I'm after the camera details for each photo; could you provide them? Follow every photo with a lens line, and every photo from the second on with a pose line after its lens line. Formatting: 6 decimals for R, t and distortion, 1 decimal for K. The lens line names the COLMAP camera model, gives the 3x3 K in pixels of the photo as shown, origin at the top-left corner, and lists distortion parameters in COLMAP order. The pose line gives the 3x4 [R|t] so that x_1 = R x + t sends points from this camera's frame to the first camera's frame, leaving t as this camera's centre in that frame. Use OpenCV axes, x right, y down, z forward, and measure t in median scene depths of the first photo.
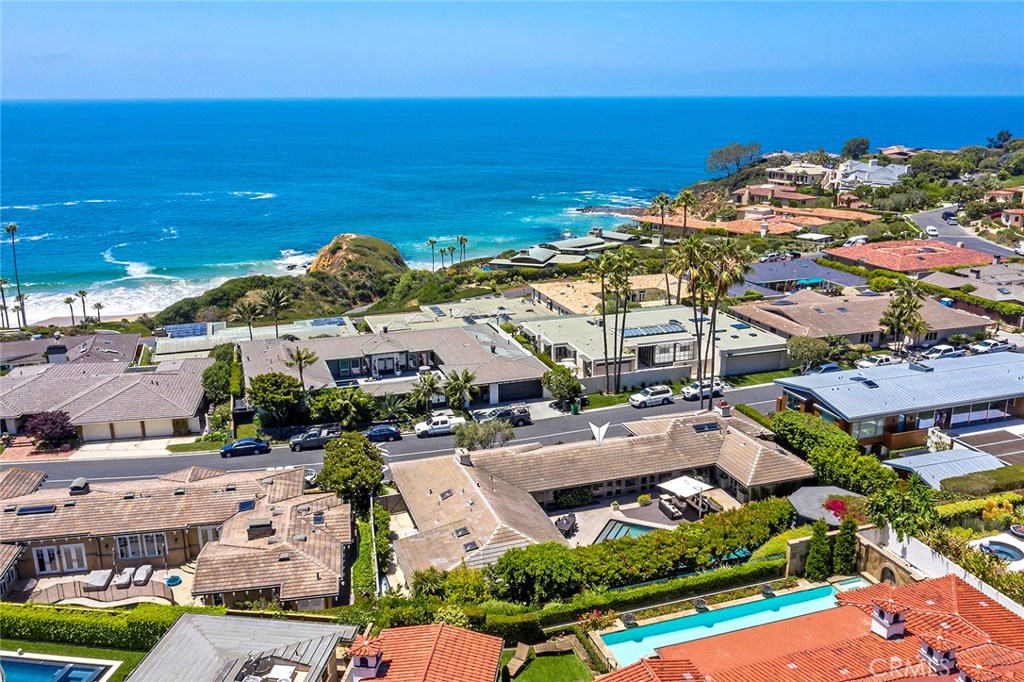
lens RADIAL K [[839.0, 0, 535.9], [0, 839.0, 340.5], [0, 0, 1]] dist [-0.006448, -0.000420]
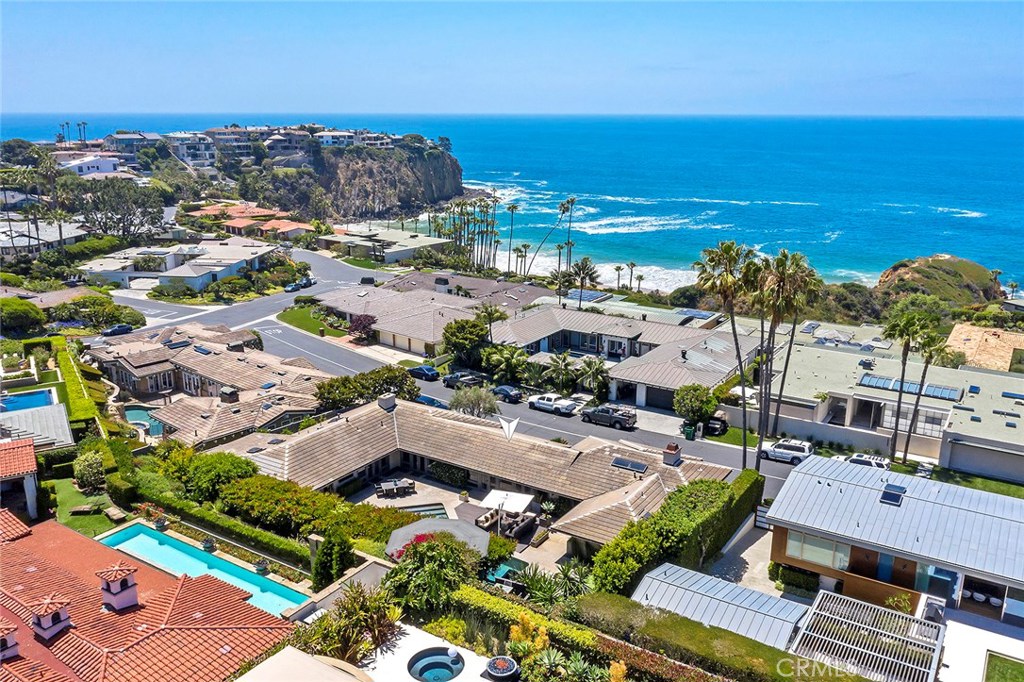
lens RADIAL K [[839.0, 0, 535.9], [0, 839.0, 340.5], [0, 0, 1]] dist [-0.006448, -0.000420]
pose [[0.622419, 0.211010, -0.753704, 0.595786], [-0.225764, 0.970445, 0.085251, -0.050309], [0.749417, 0.117097, 0.651661, 0.318749]]
